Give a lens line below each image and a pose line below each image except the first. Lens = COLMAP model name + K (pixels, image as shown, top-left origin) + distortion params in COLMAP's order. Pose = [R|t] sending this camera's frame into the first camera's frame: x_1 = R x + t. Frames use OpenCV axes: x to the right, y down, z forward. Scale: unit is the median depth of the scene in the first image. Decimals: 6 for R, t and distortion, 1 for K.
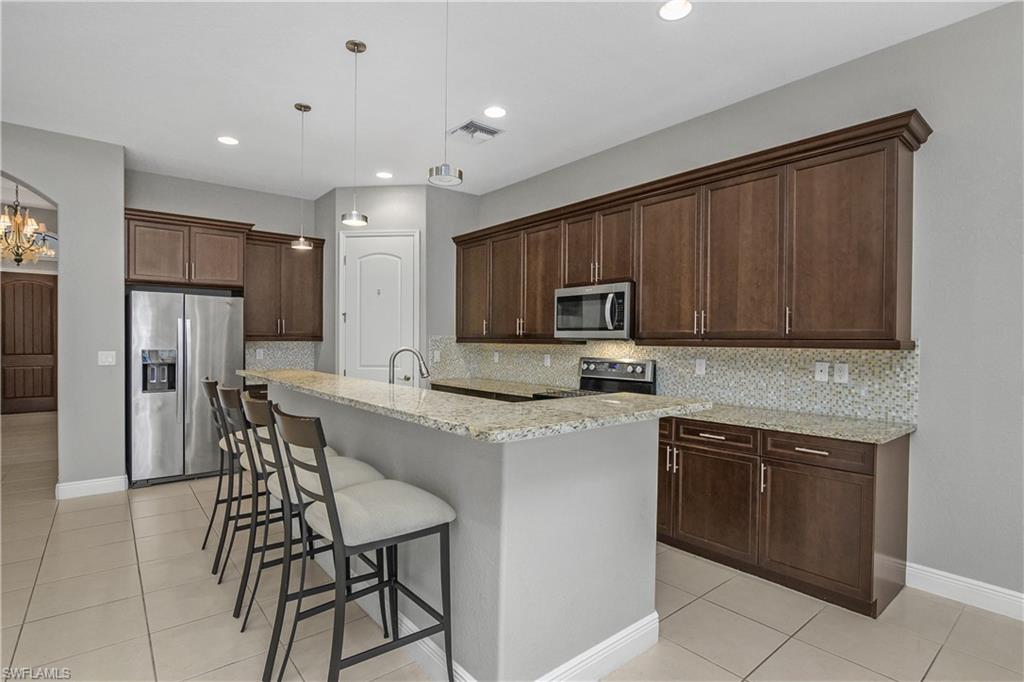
lens RADIAL K [[503.0, 0, 510.7], [0, 503.0, 346.5], [0, 0, 1]] dist [-0.021583, 0.003457]
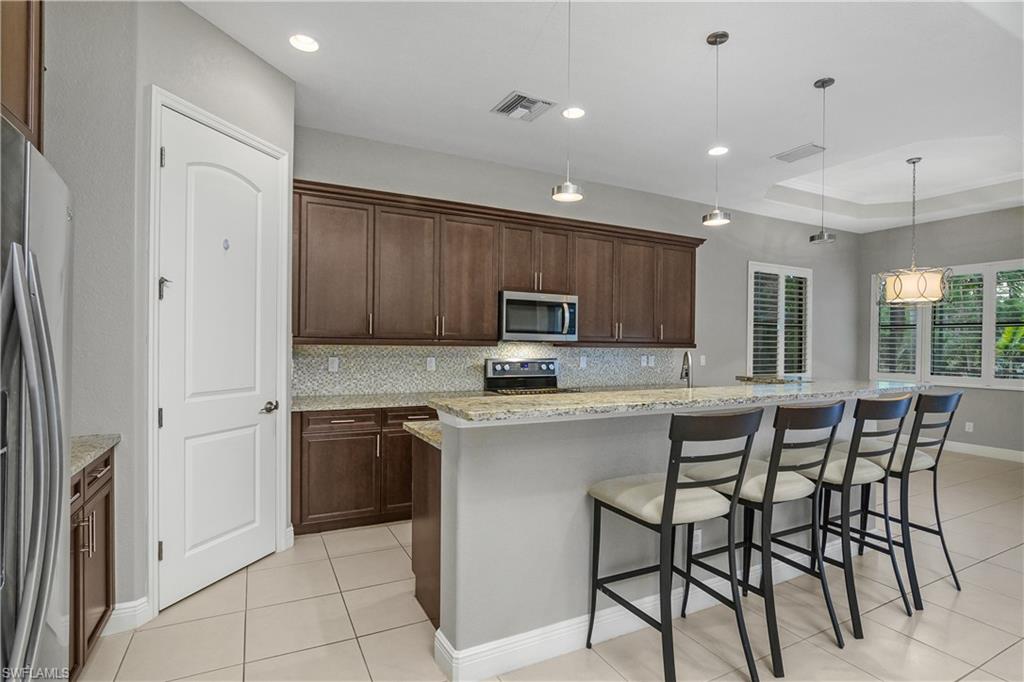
lens RADIAL K [[503.0, 0, 506.8], [0, 503.0, 344.1], [0, 0, 1]] dist [-0.021583, 0.003457]
pose [[0.213917, -0.005593, 0.976836, -0.951365], [0.003076, 0.999983, 0.005052, -0.014857], [-0.976847, 0.001924, 0.213930, 0.846655]]
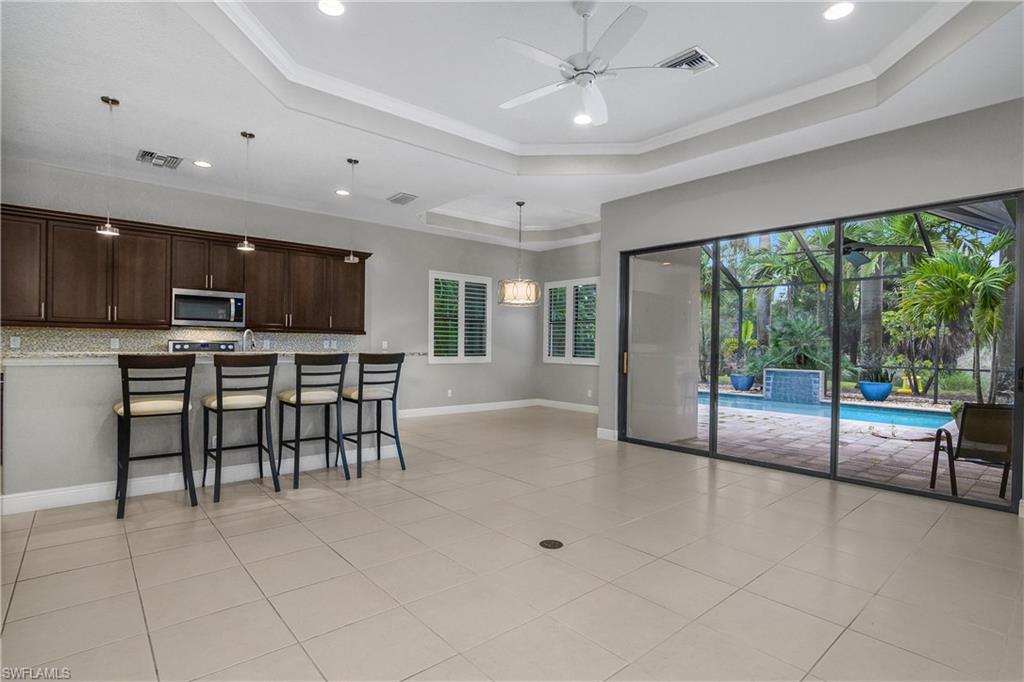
lens RADIAL K [[503.0, 0, 503.4], [0, 503.0, 344.1], [0, 0, 1]] dist [-0.021583, 0.003457]
pose [[-0.017885, -0.005262, 0.999826, -1.335869], [0.001156, 0.999985, 0.005283, 0.029359], [-0.999839, 0.001250, -0.017879, 0.168183]]
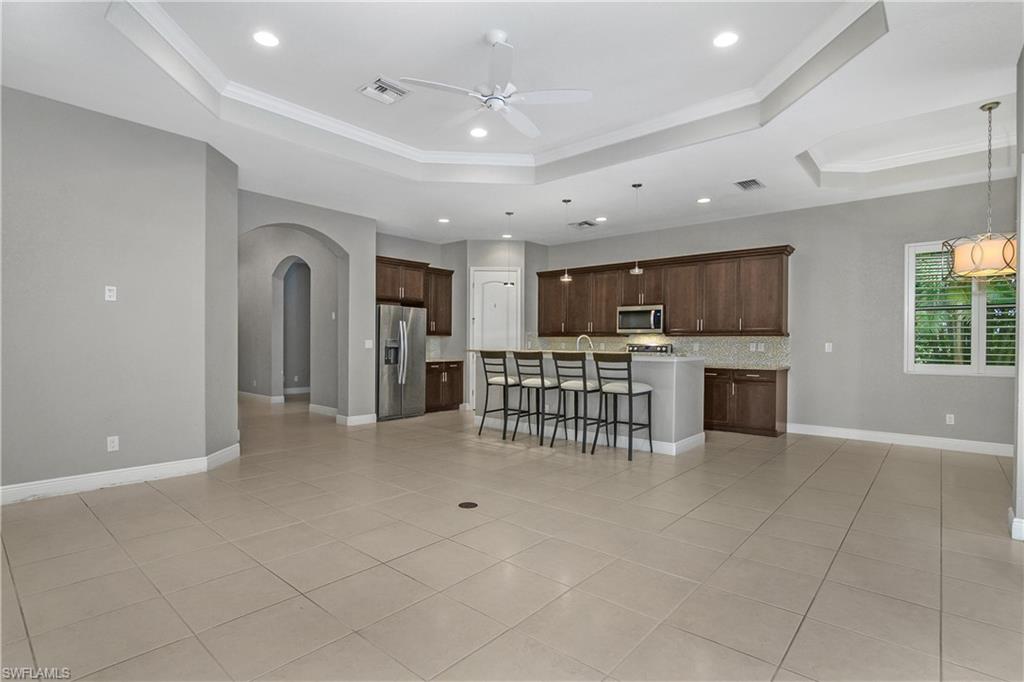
lens RADIAL K [[503.0, 0, 511.4], [0, 503.0, 346.5], [0, 0, 1]] dist [-0.021583, 0.003457]
pose [[0.986006, -0.002000, 0.166697, -0.660496], [0.002871, 0.999983, -0.004986, 0.044591], [-0.166684, 0.005394, 0.985996, -0.836984]]
